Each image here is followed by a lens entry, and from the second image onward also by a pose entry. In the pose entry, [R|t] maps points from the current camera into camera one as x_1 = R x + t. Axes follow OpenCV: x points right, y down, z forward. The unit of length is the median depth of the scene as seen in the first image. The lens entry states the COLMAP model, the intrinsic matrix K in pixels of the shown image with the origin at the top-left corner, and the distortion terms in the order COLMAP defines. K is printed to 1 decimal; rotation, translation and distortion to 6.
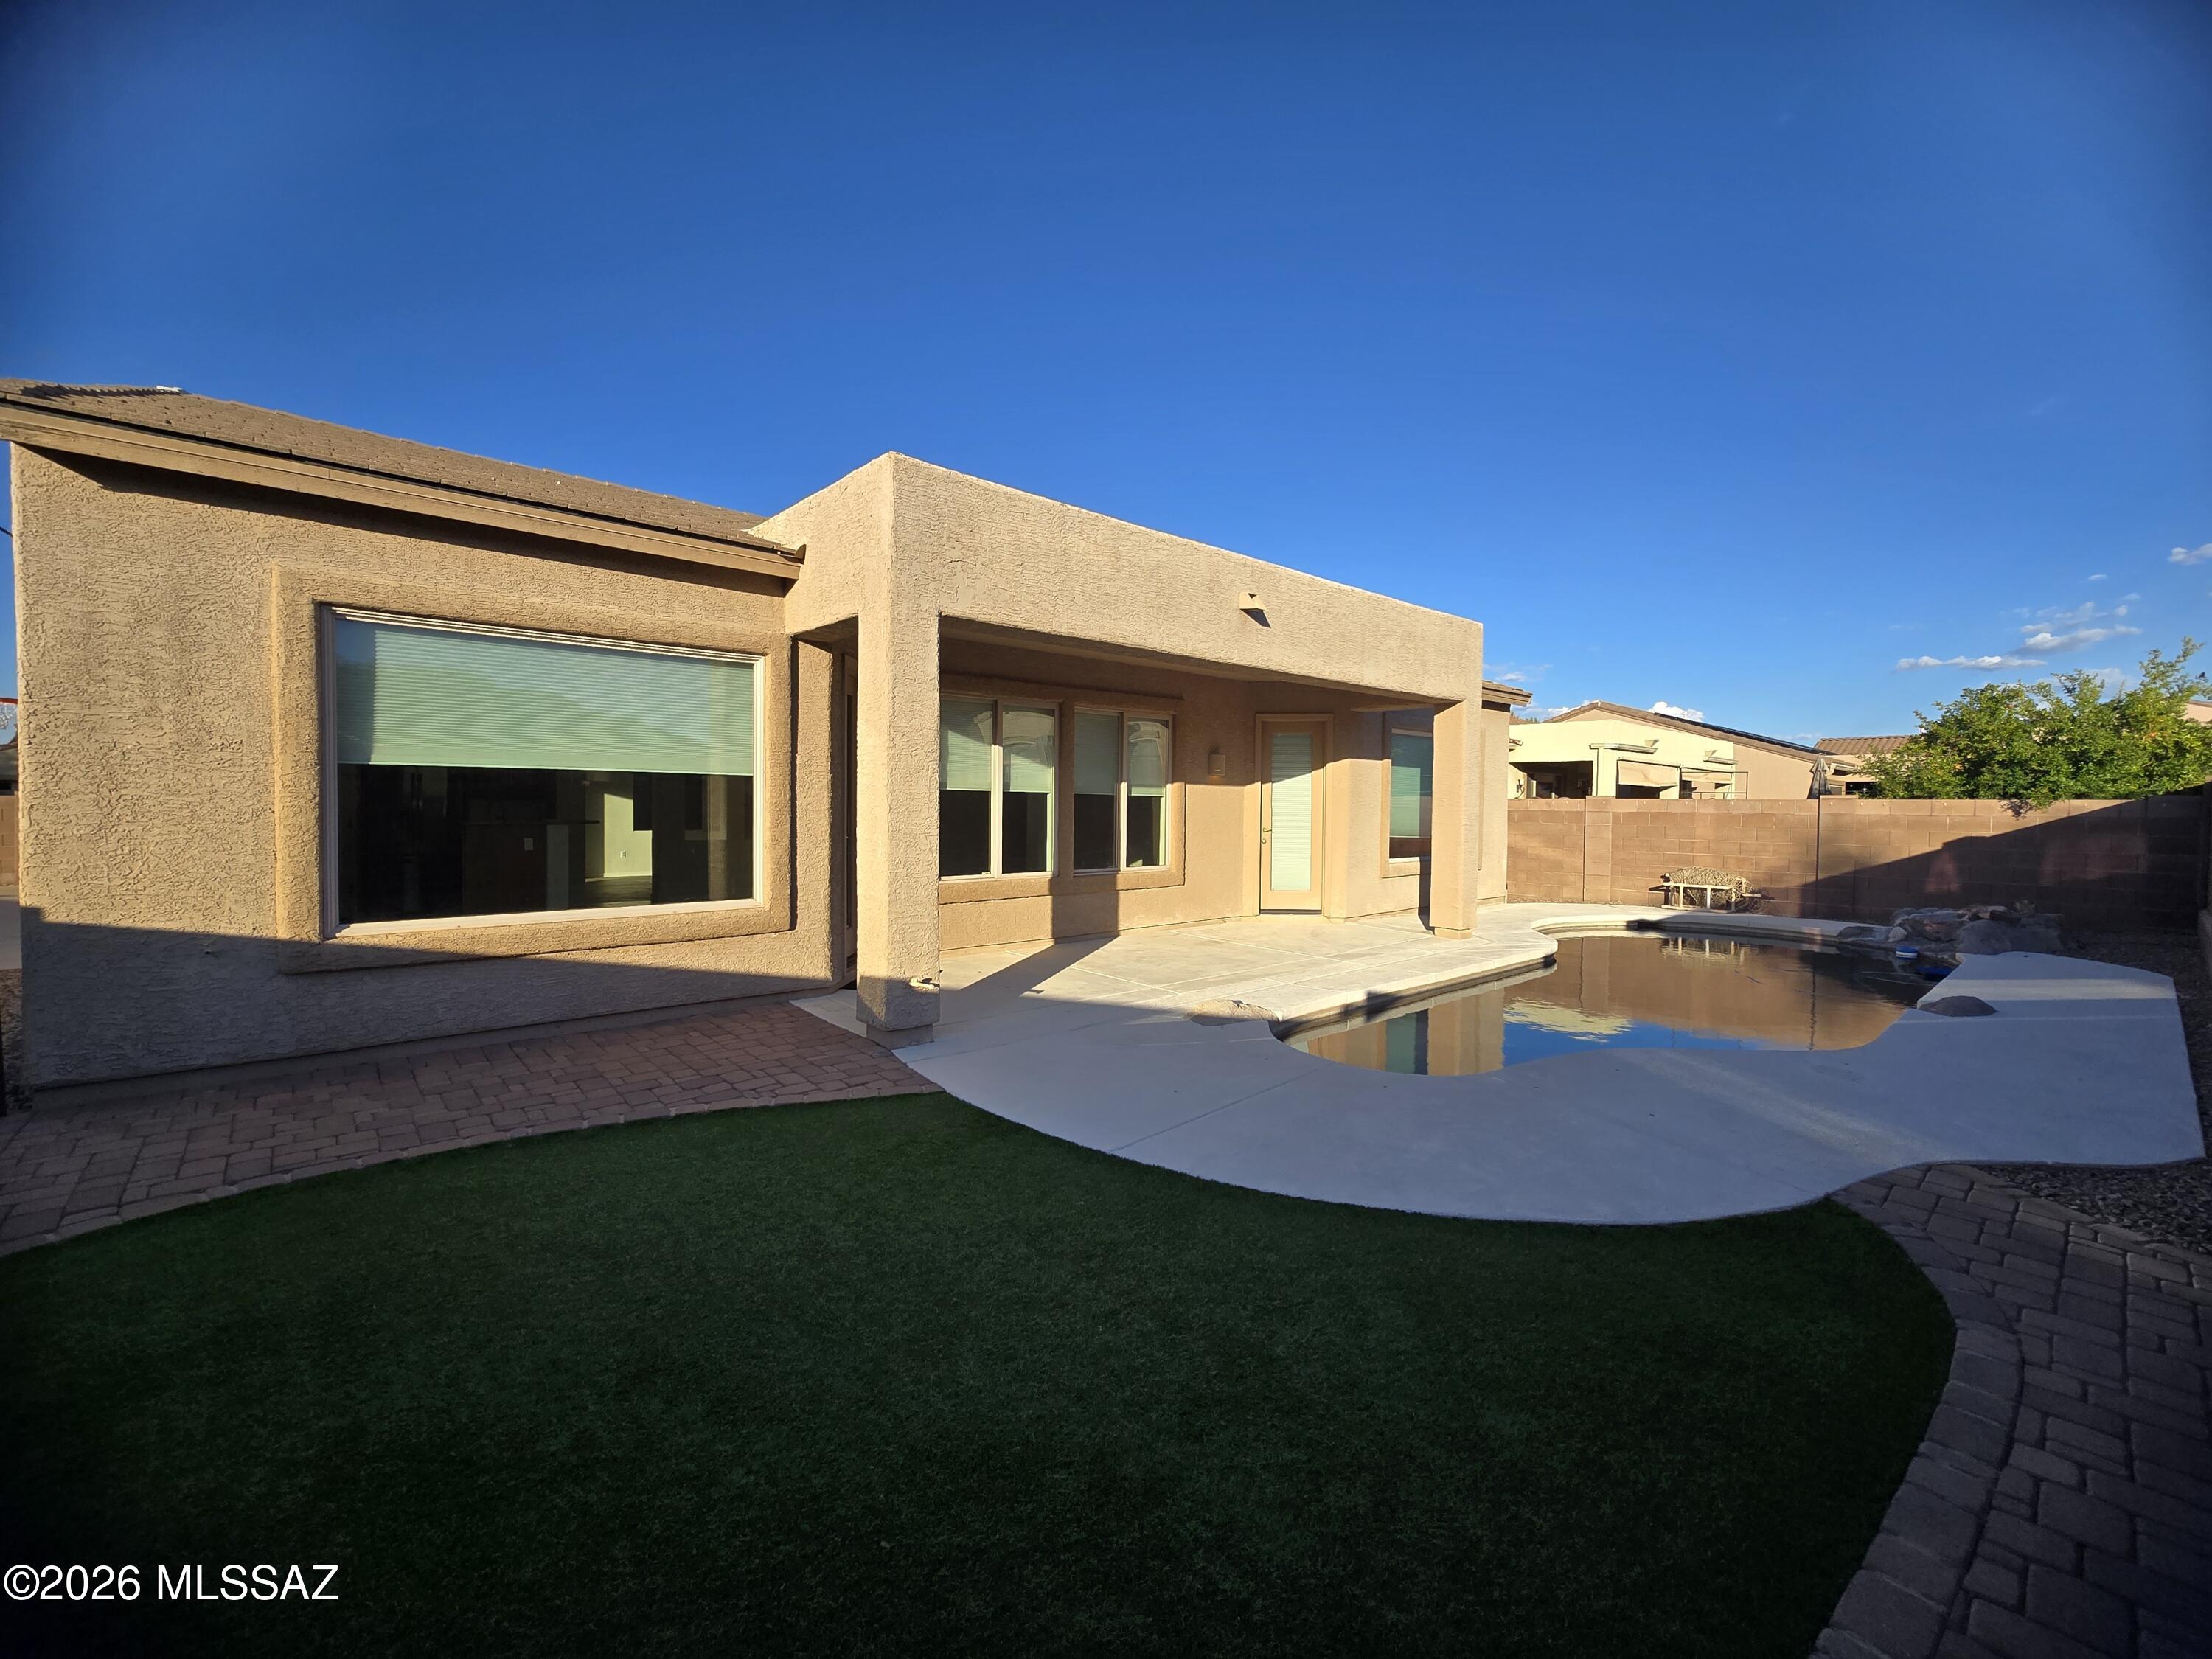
lens RADIAL K [[900.8, 0, 1102.9], [0, 900.8, 813.6], [0, 0, 1]] dist [-0.000767, -0.000119]
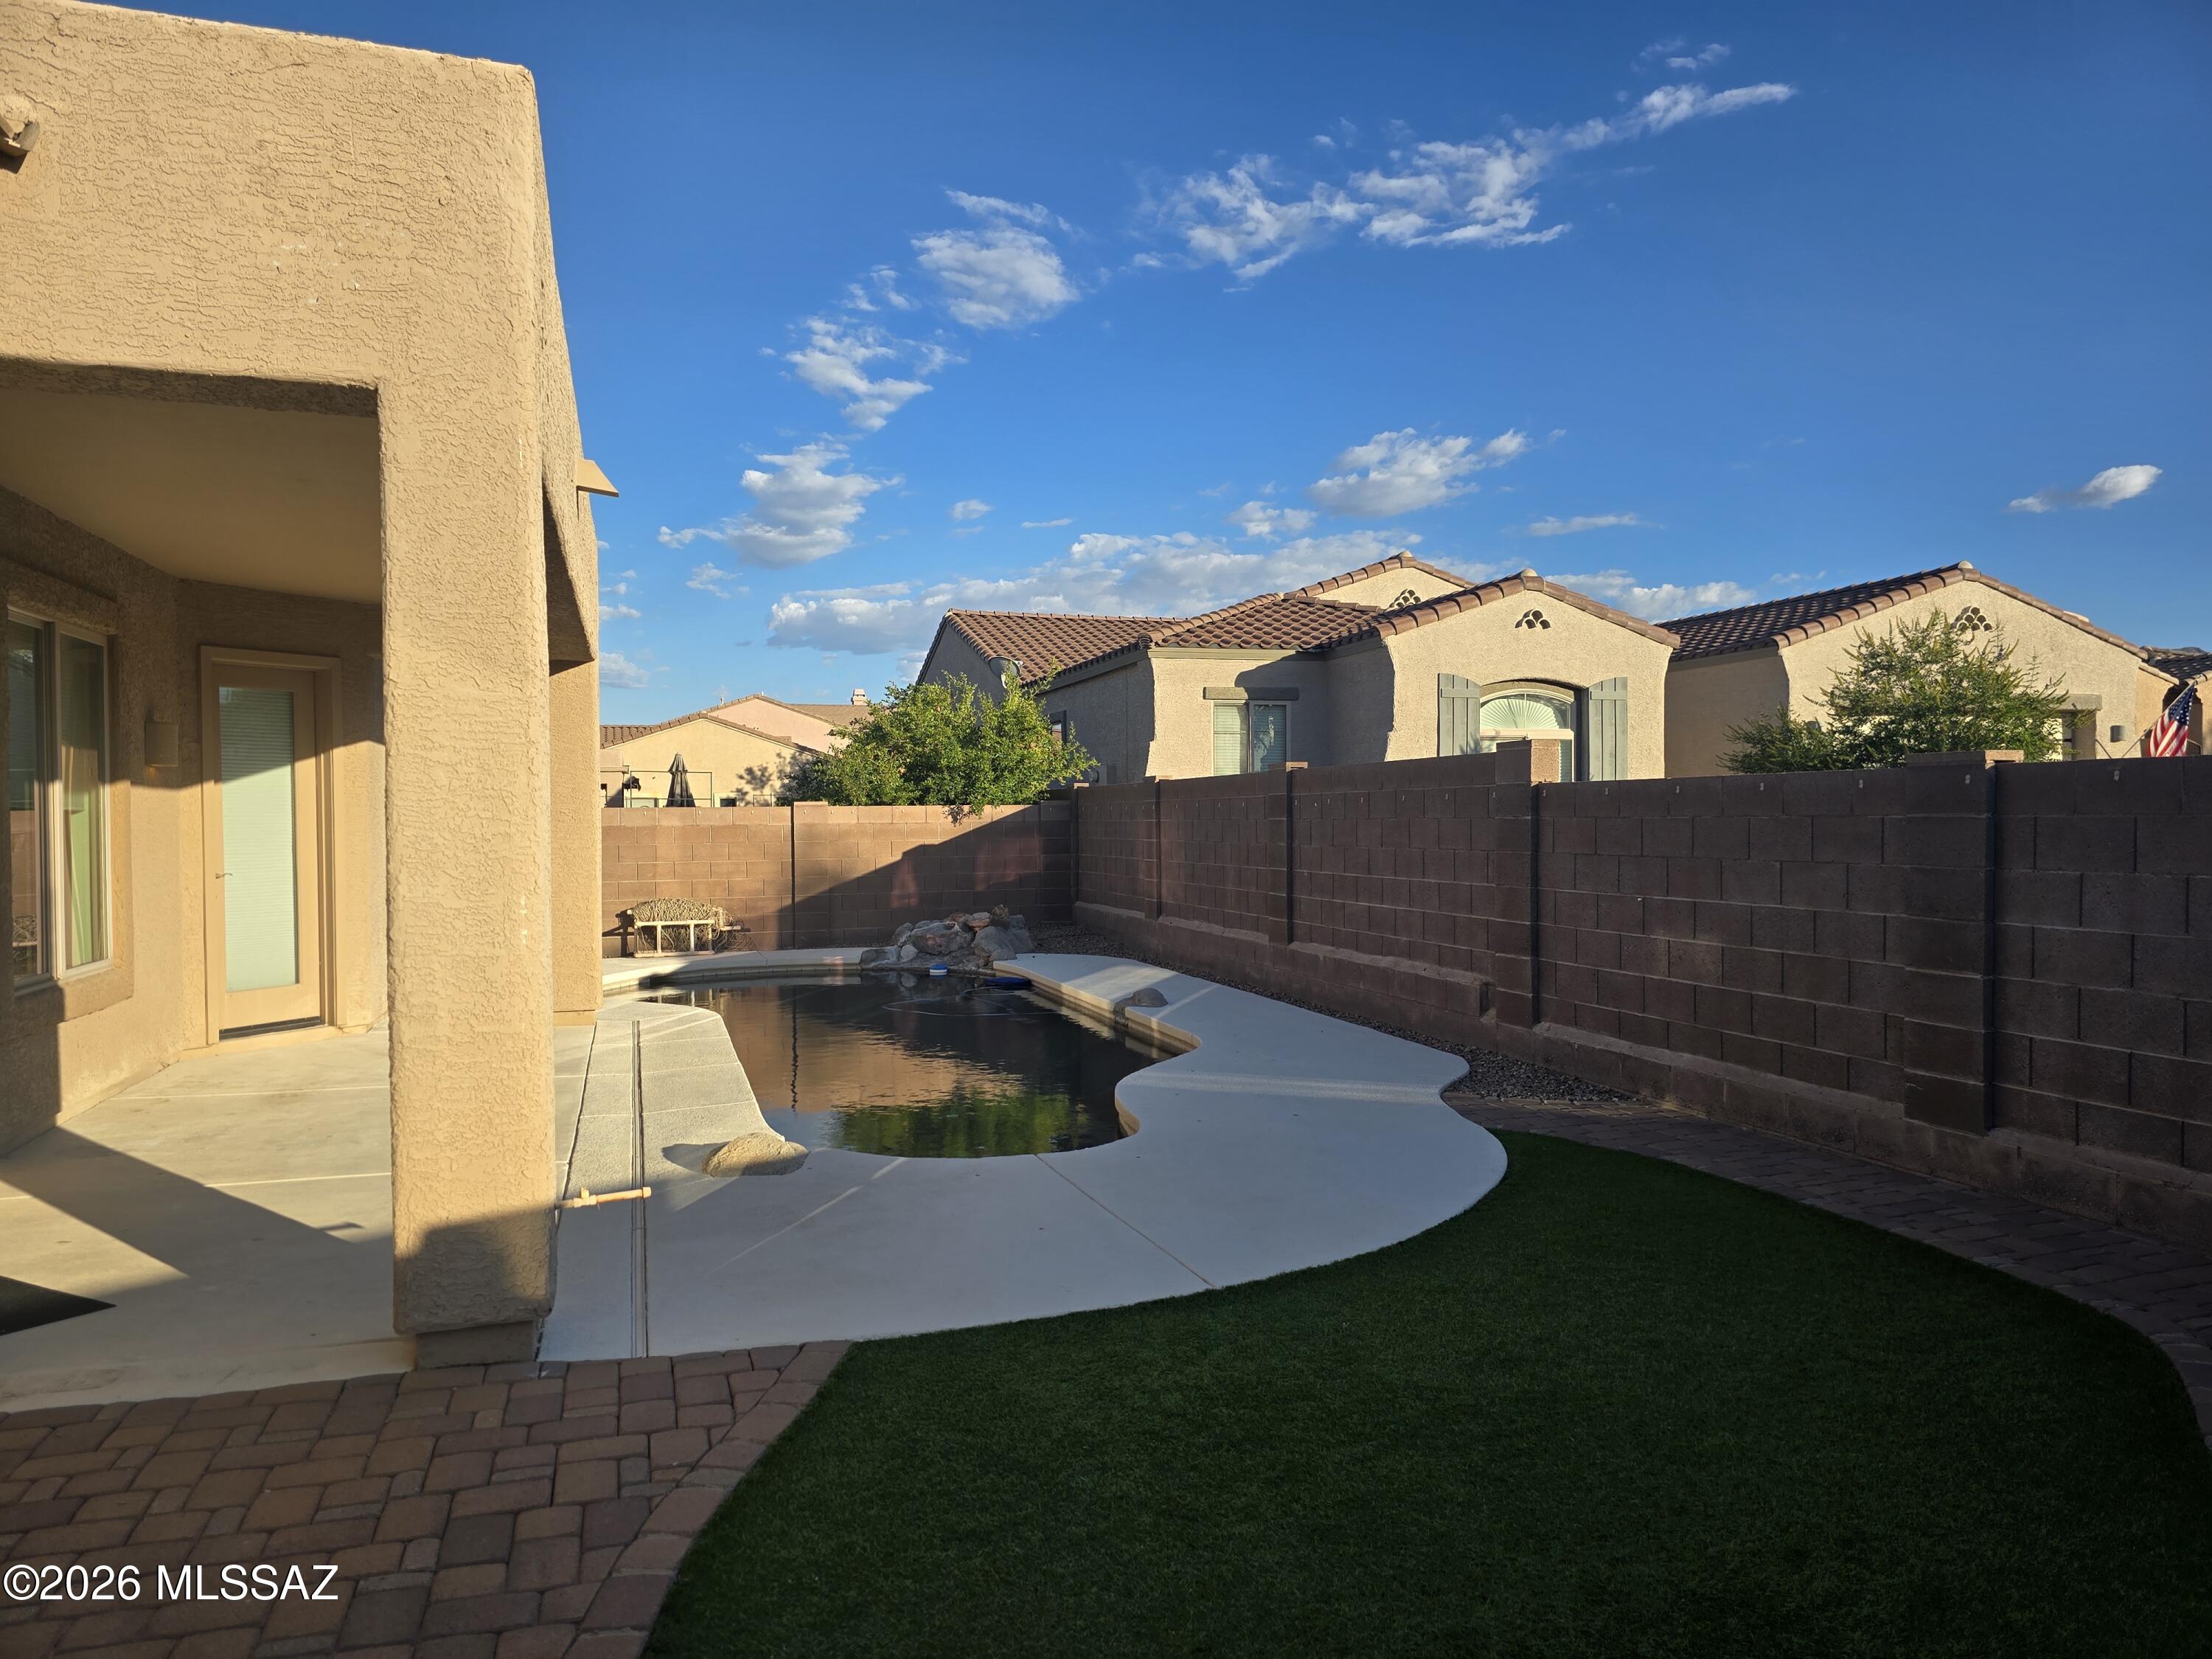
lens RADIAL K [[1476.0, 0, 1100.3], [0, 1476.0, 834.3], [0, 0, 1]] dist [0.011035, 0.000855]
pose [[0.402696, -0.024803, 0.914998, -0.390679], [0.023550, 0.999583, 0.016731, -0.007302], [-0.915031, 0.014811, 0.403112, 0.202174]]
